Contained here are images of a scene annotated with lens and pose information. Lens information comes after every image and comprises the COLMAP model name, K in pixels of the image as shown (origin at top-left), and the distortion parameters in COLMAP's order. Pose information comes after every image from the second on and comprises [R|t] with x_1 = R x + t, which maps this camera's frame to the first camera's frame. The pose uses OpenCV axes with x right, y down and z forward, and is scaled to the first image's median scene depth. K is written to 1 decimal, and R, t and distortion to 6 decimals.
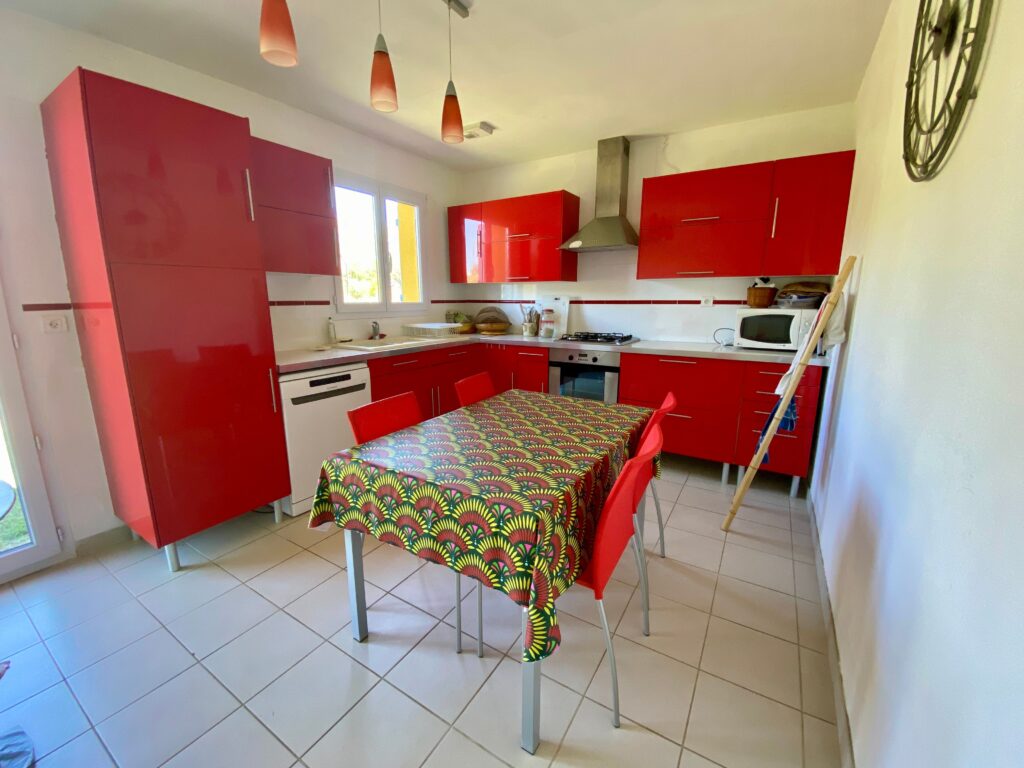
lens RADIAL K [[416.1, 0, 512.0], [0, 416.1, 384.0], [0, 0, 1]] dist [0.037764, -0.028374]
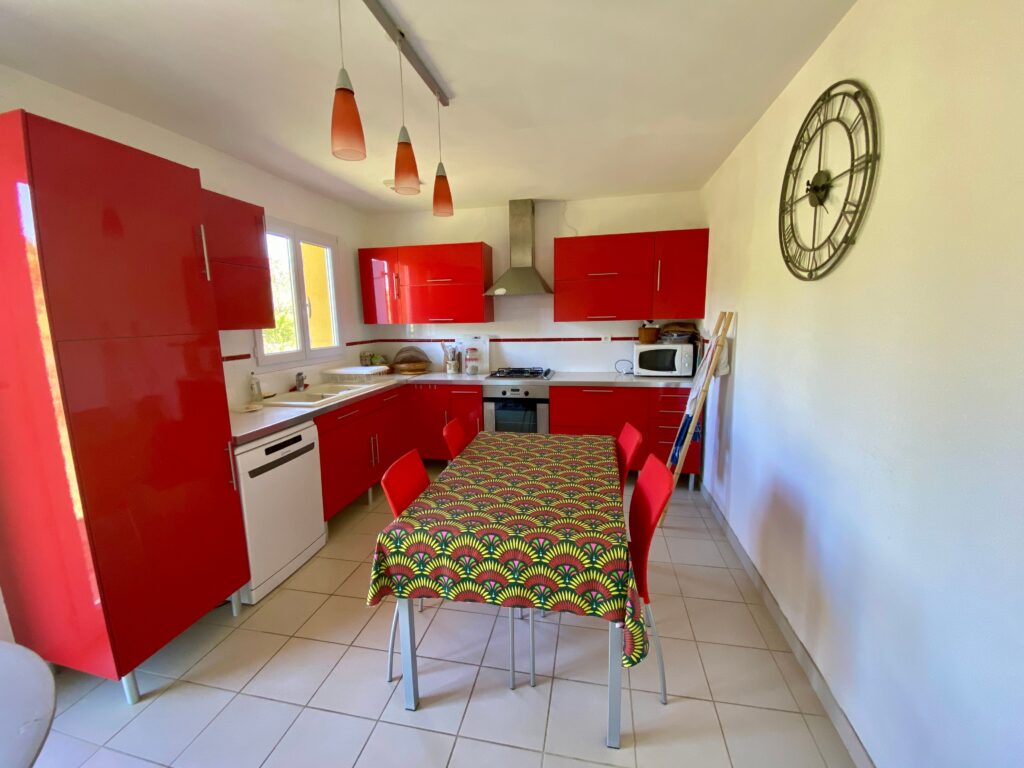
lens RADIAL K [[416.1, 0, 512.0], [0, 416.1, 384.0], [0, 0, 1]] dist [0.037764, -0.028374]
pose [[0.937073, -0.074442, 0.341104, -0.260089], [0.090497, 0.995402, -0.031377, -0.064023], [-0.337200, 0.060271, 0.939502, -0.037569]]
